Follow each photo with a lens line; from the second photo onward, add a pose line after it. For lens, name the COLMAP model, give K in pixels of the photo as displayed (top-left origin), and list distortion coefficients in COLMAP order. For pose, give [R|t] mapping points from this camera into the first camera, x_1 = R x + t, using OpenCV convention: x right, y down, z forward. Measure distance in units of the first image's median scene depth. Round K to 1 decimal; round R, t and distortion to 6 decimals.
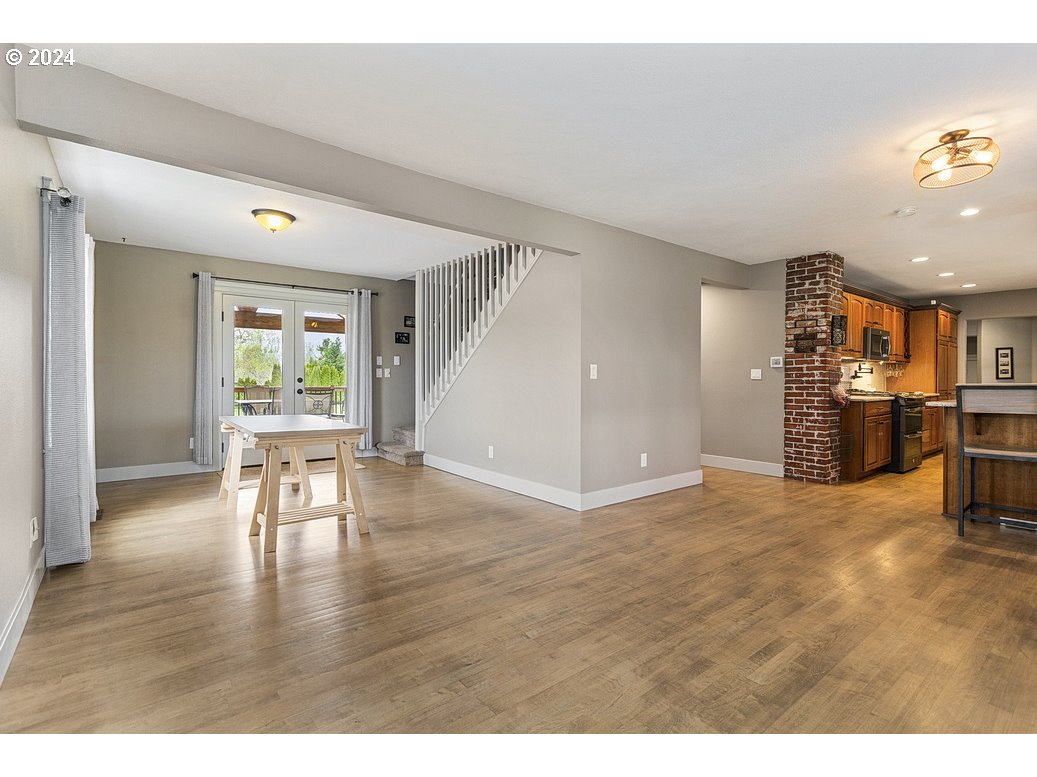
lens RADIAL K [[495.2, 0, 521.4], [0, 495.2, 385.8], [0, 0, 1]] dist [-0.000123, 0.000428]
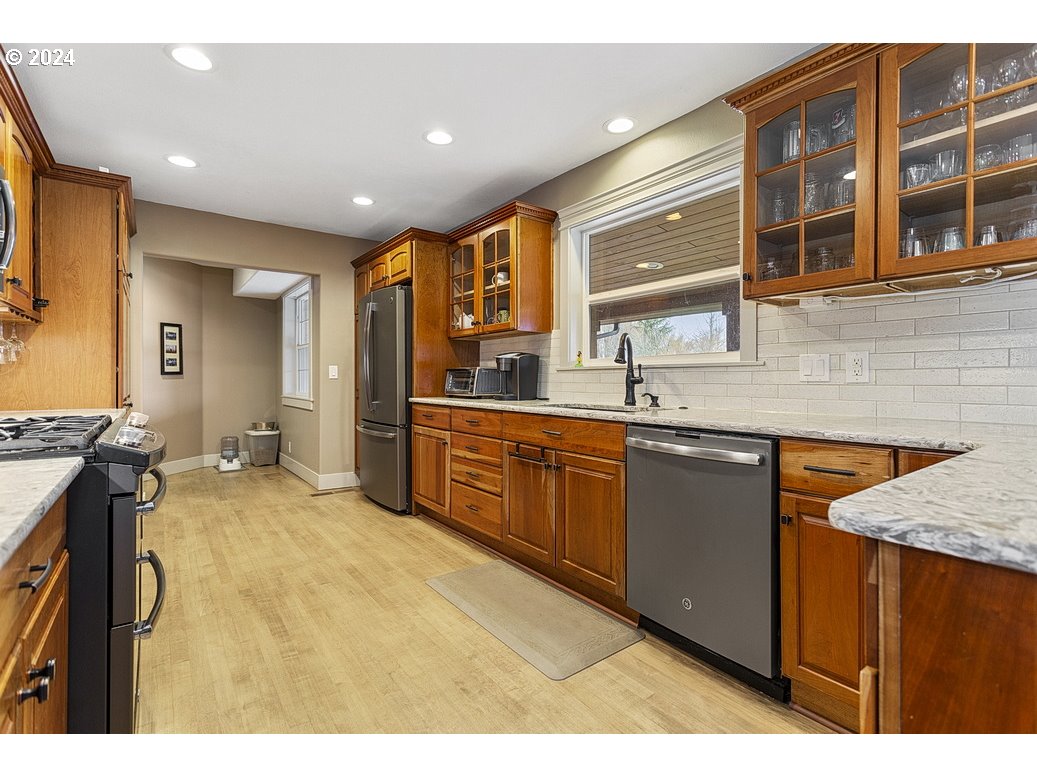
lens RADIAL K [[495.2, 0, 521.4], [0, 495.2, 385.8], [0, 0, 1]] dist [-0.000123, 0.000428]
pose [[0.037542, -0.015676, 0.999172, 0.372667], [0.011194, 0.999821, 0.015266, -0.003795], [-0.999232, 0.010611, 0.037711, 0.541145]]
